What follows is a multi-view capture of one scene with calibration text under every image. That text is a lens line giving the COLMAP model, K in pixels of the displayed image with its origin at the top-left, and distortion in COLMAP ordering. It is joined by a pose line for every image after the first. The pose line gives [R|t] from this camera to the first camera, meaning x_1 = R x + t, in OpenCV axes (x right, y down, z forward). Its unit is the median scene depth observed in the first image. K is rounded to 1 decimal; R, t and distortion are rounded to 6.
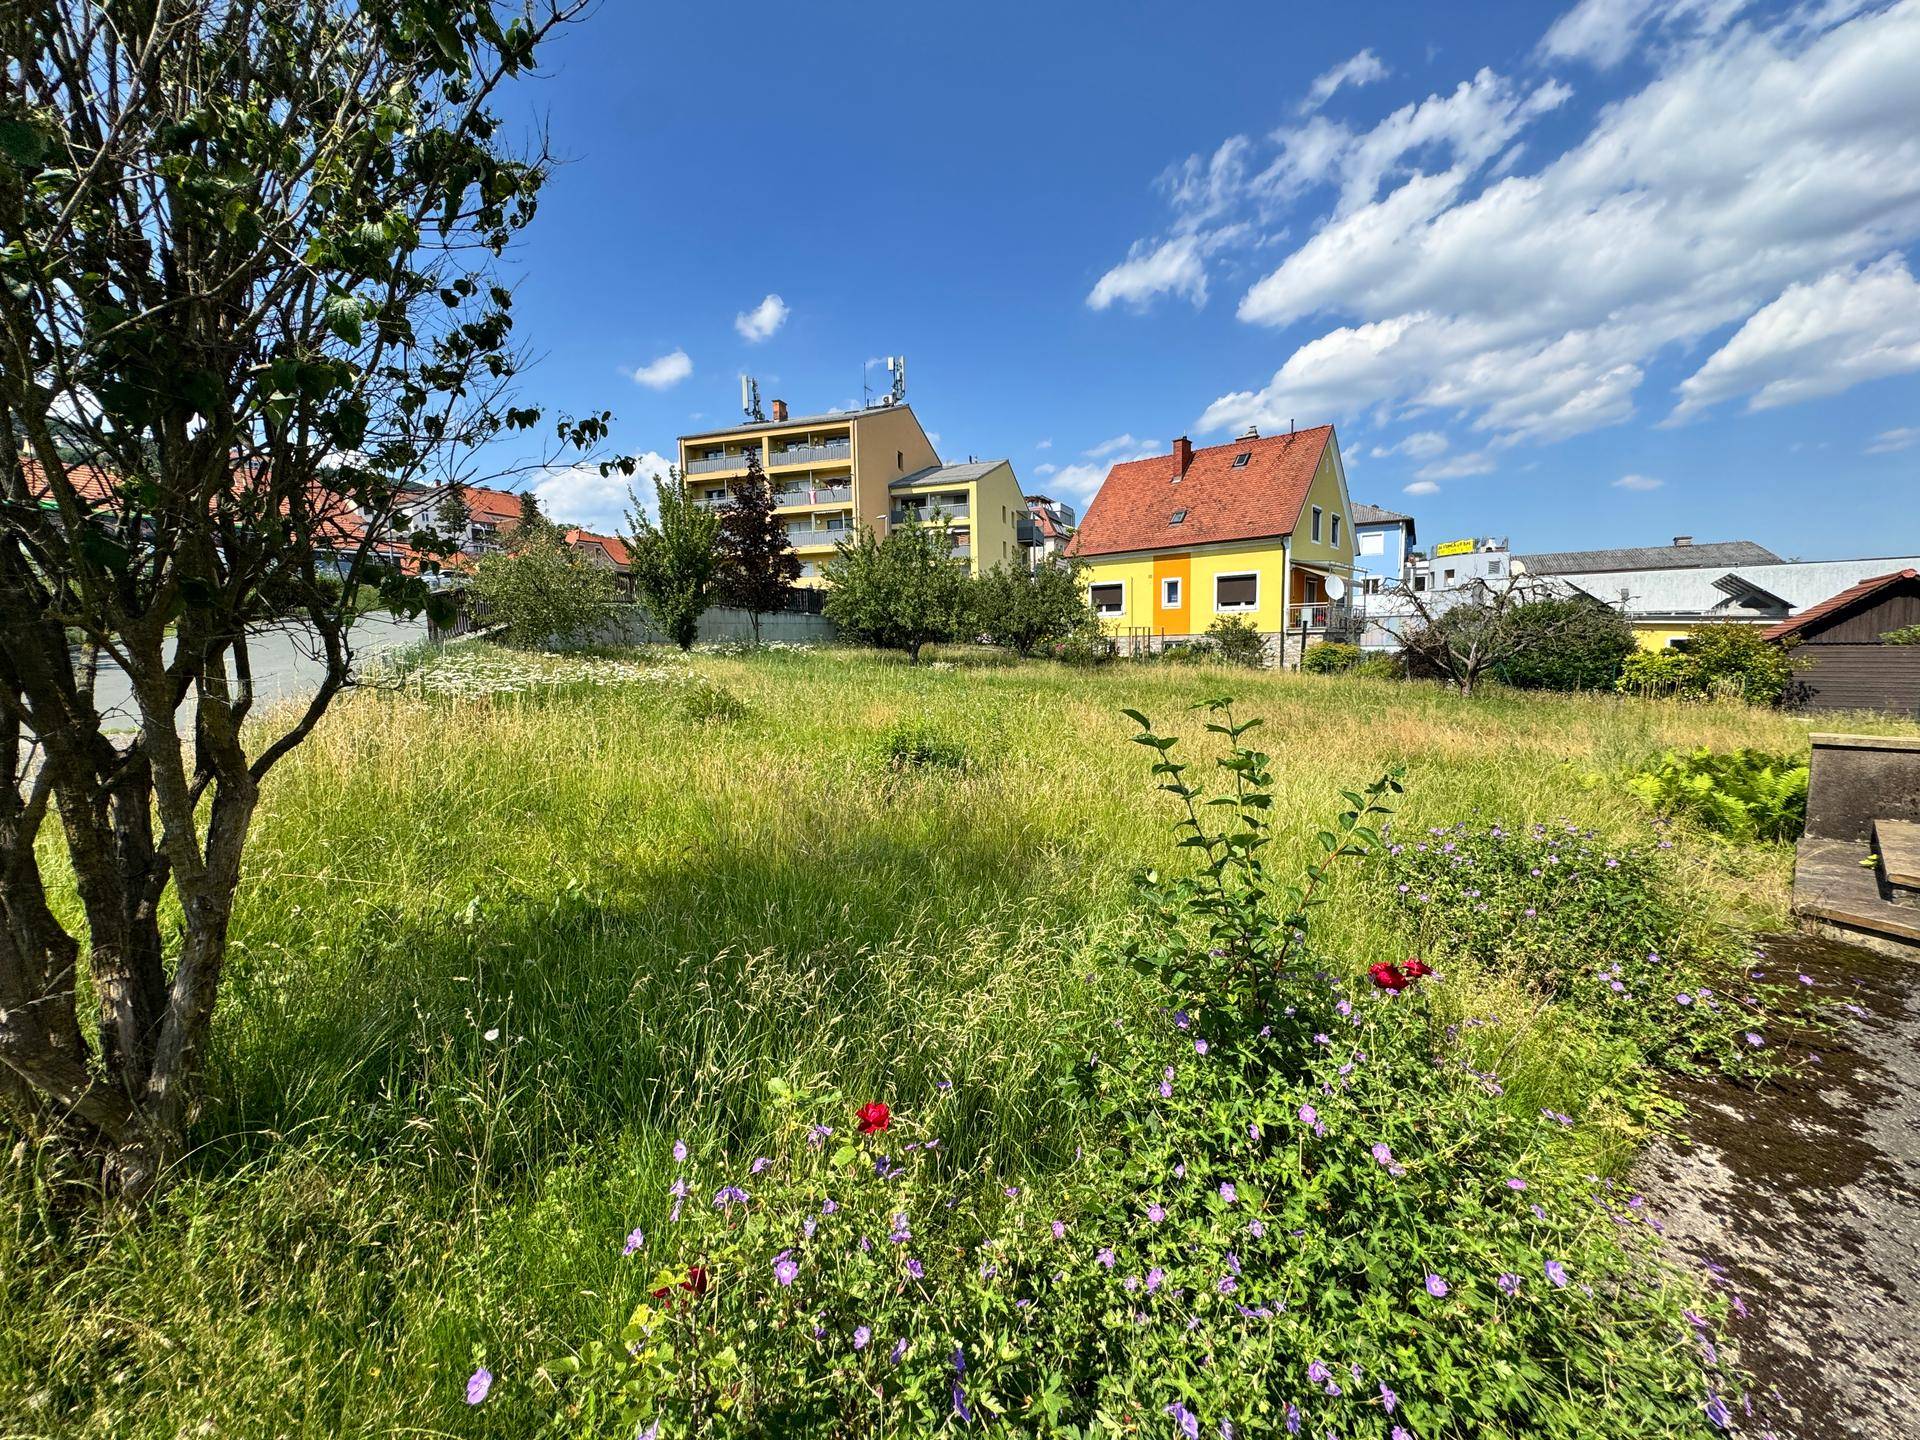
lens RADIAL K [[759.0, 0, 961.0], [0, 759.0, 719.5], [0, 0, 1]] dist [-0.003993, 0.000413]
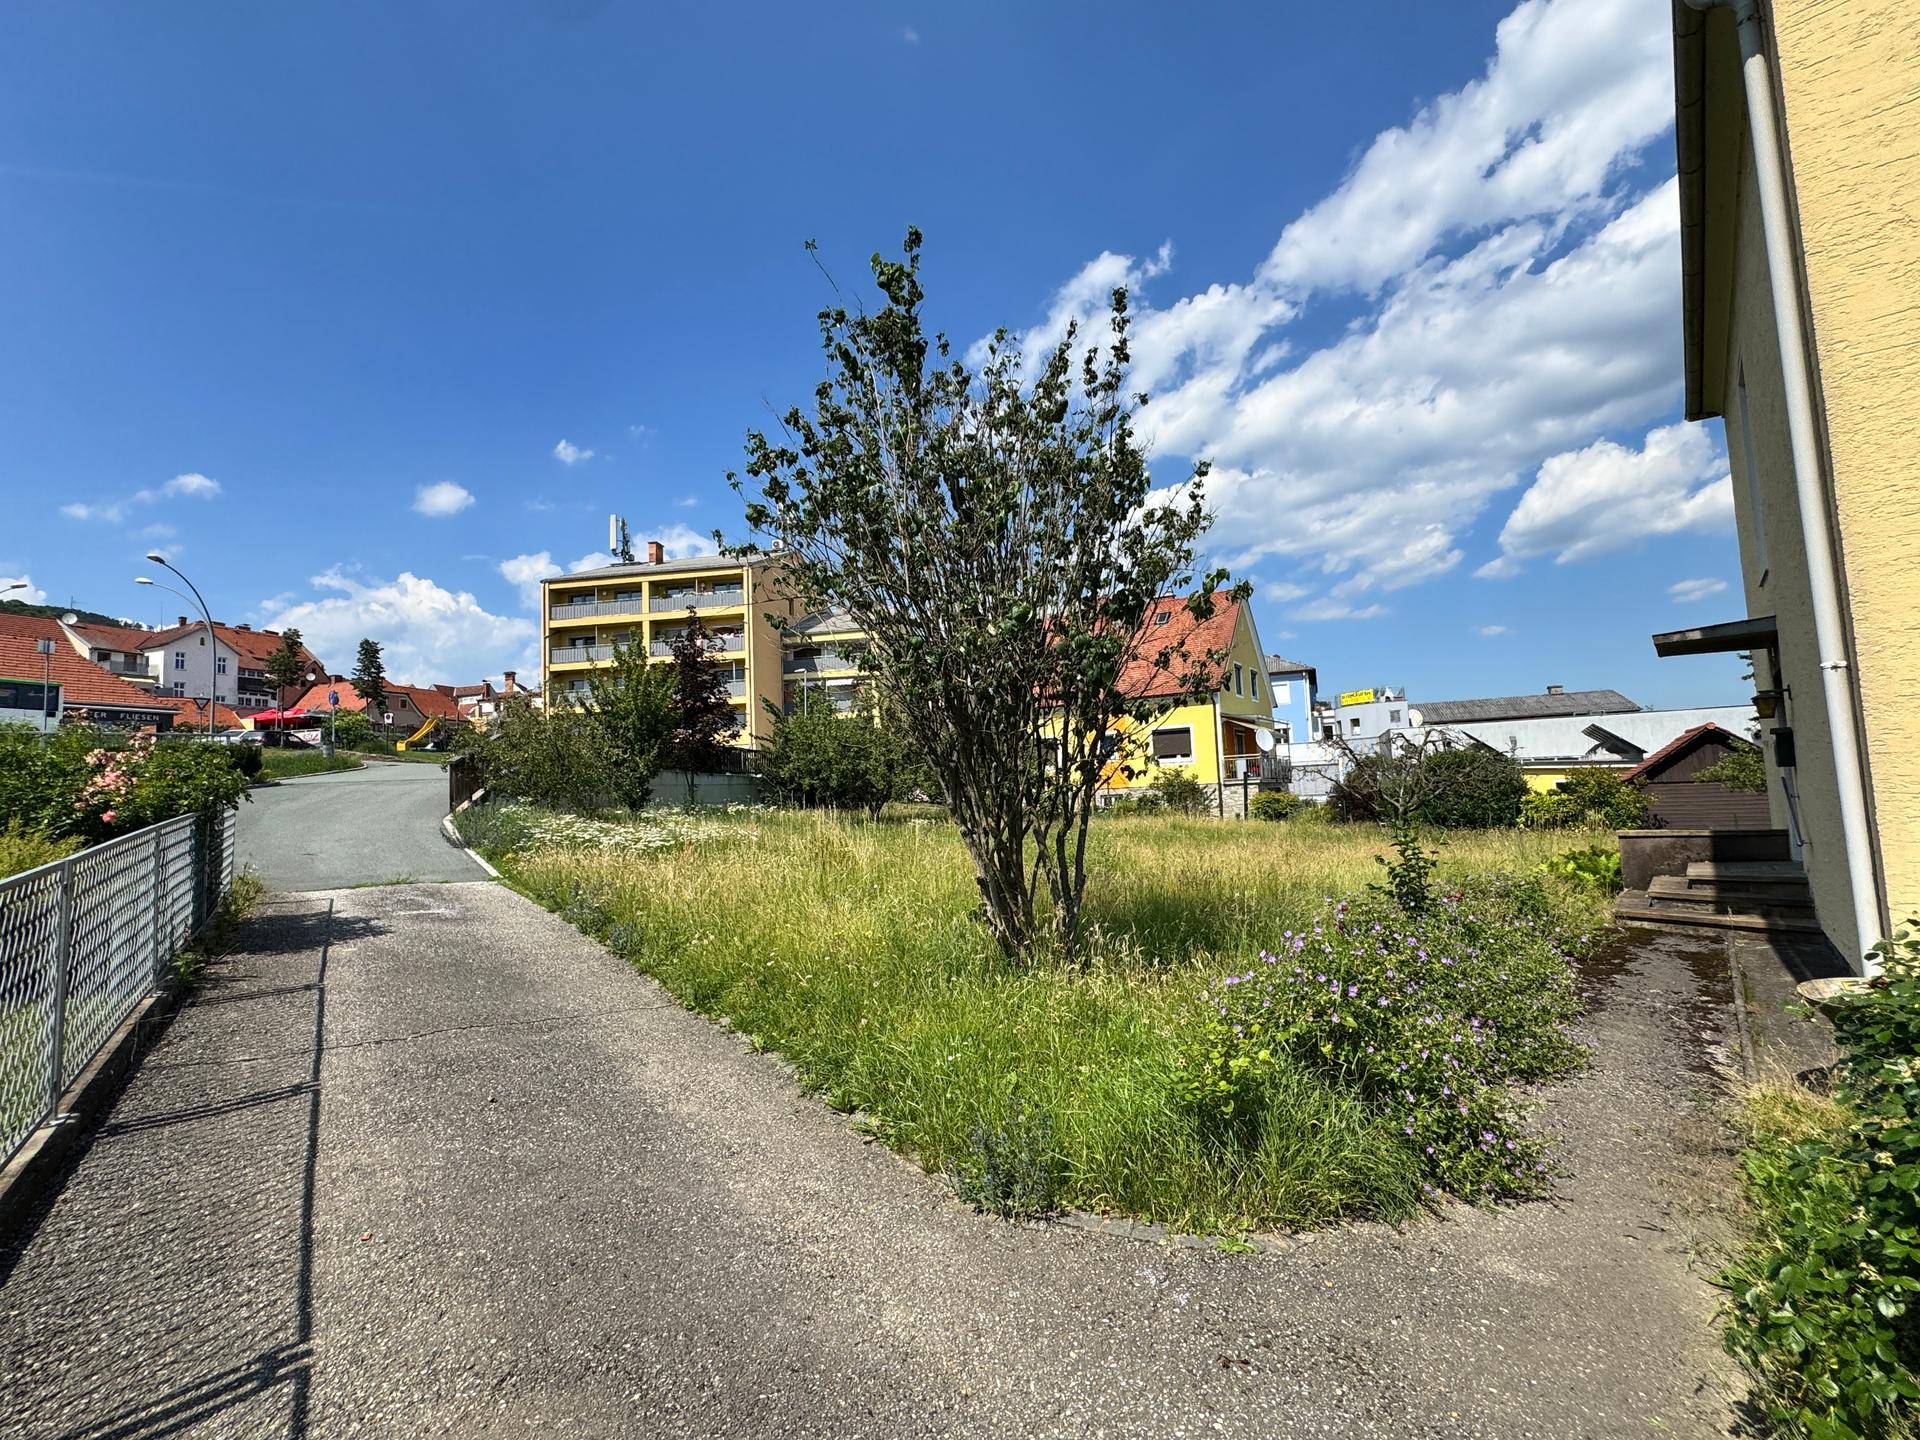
lens RADIAL K [[904.2, 0, 954.7], [0, 904.2, 730.6], [0, 0, 1]] dist [-0.004720, -0.000608]
pose [[0.987401, -0.010911, 0.157858, -0.109817], [0.039223, 0.983362, -0.177371, 0.015596], [-0.153296, 0.181328, 0.971401, -0.127965]]
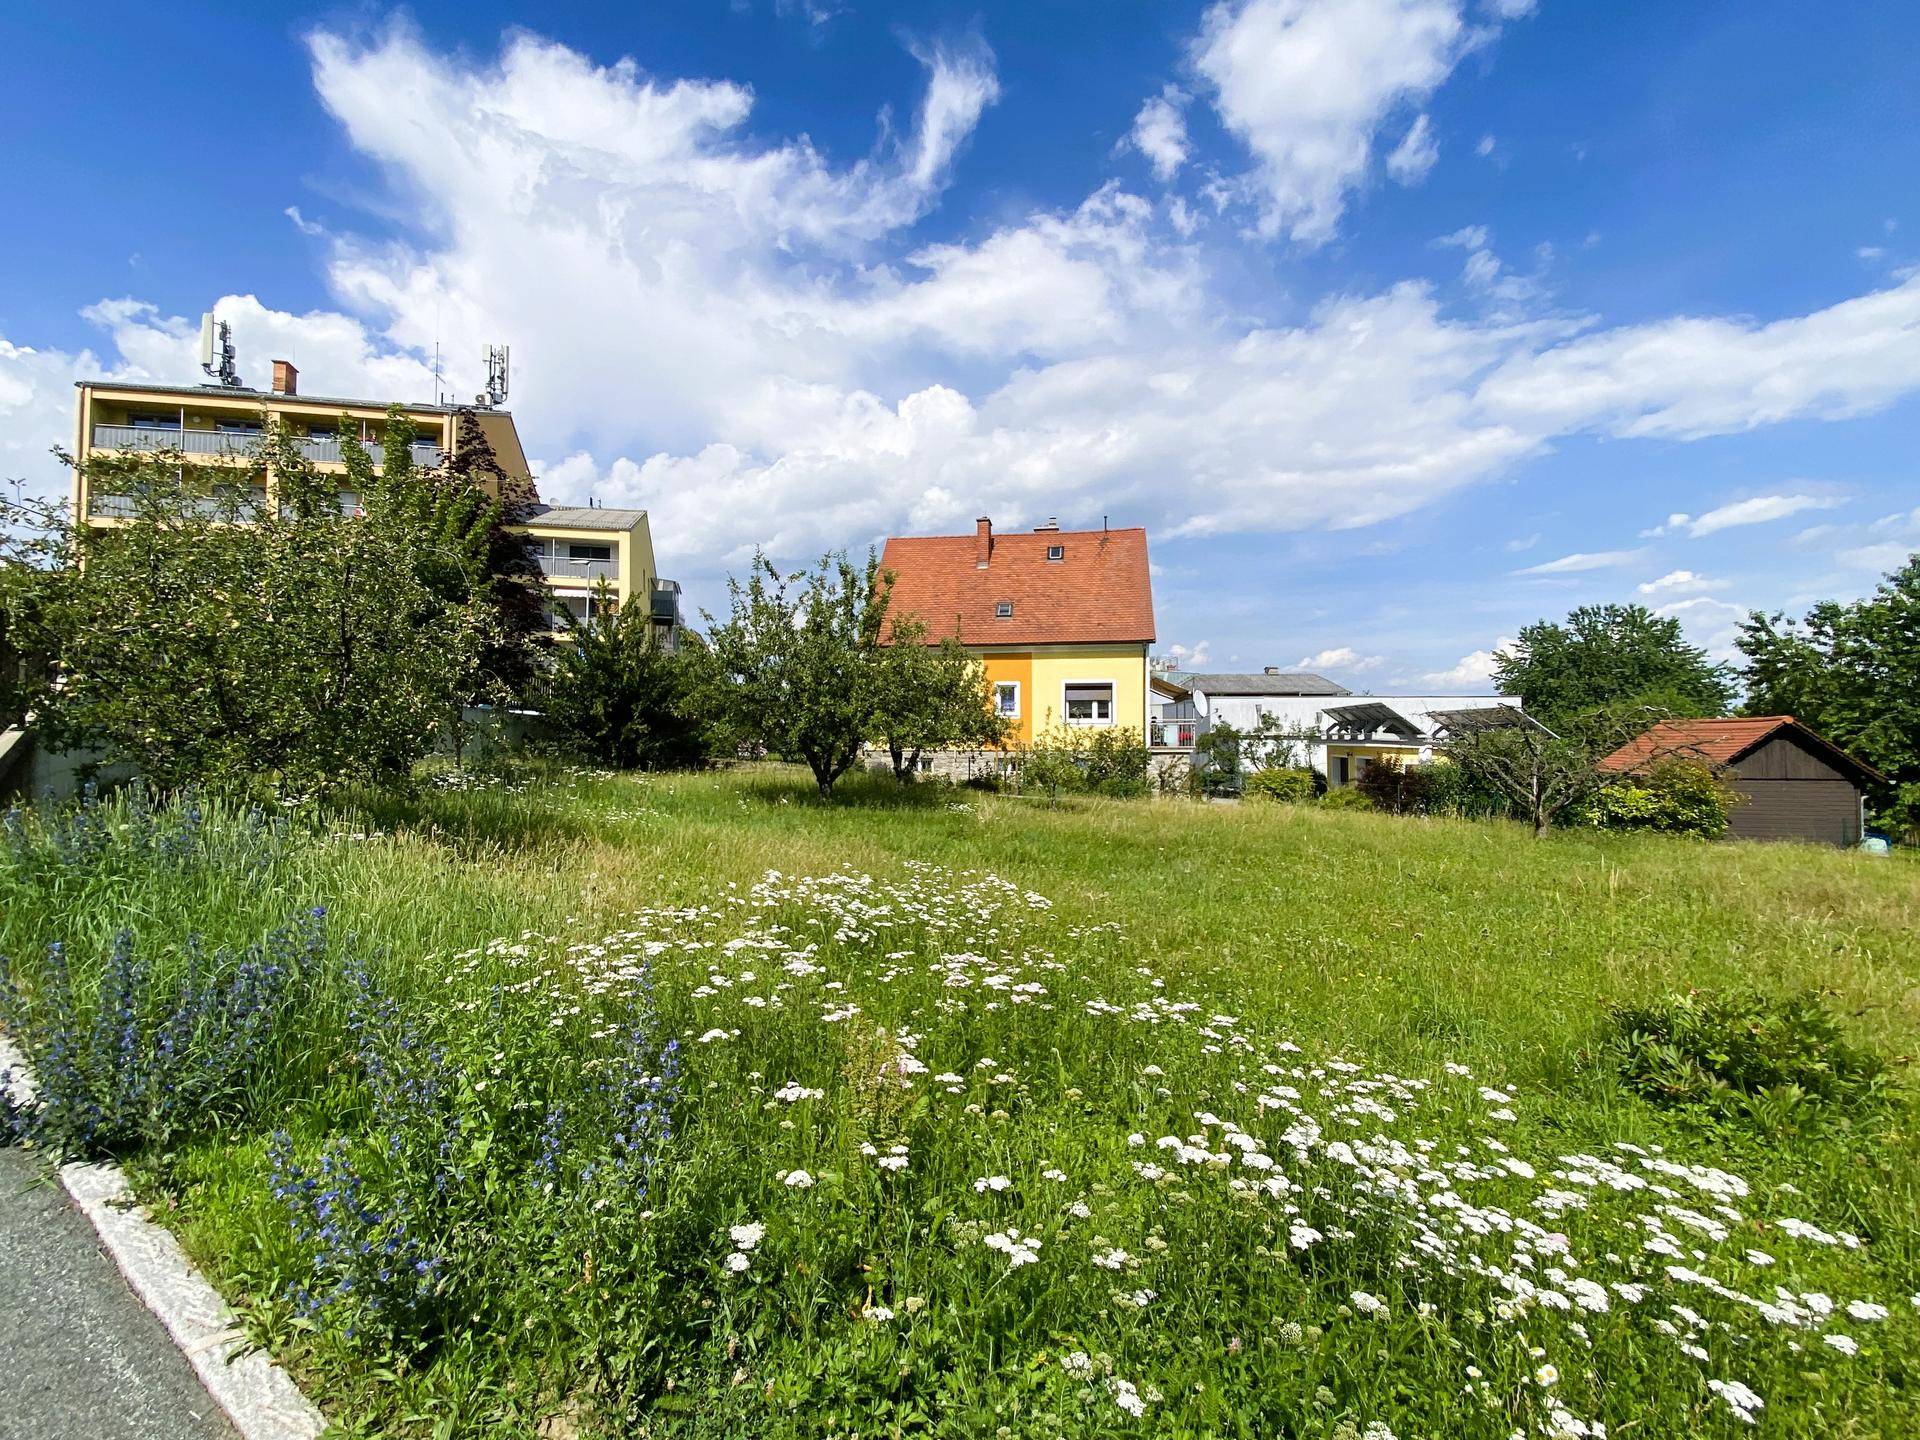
lens RADIAL K [[904.2, 0, 957.6], [0, 904.2, 710.1], [0, 0, 1]] dist [-0.004720, -0.000608]
pose [[0.851126, 0.038555, 0.523545, -0.273316], [0.037342, 0.990327, -0.133636, -0.030769], [-0.523632, 0.133291, 0.841453, 0.227196]]
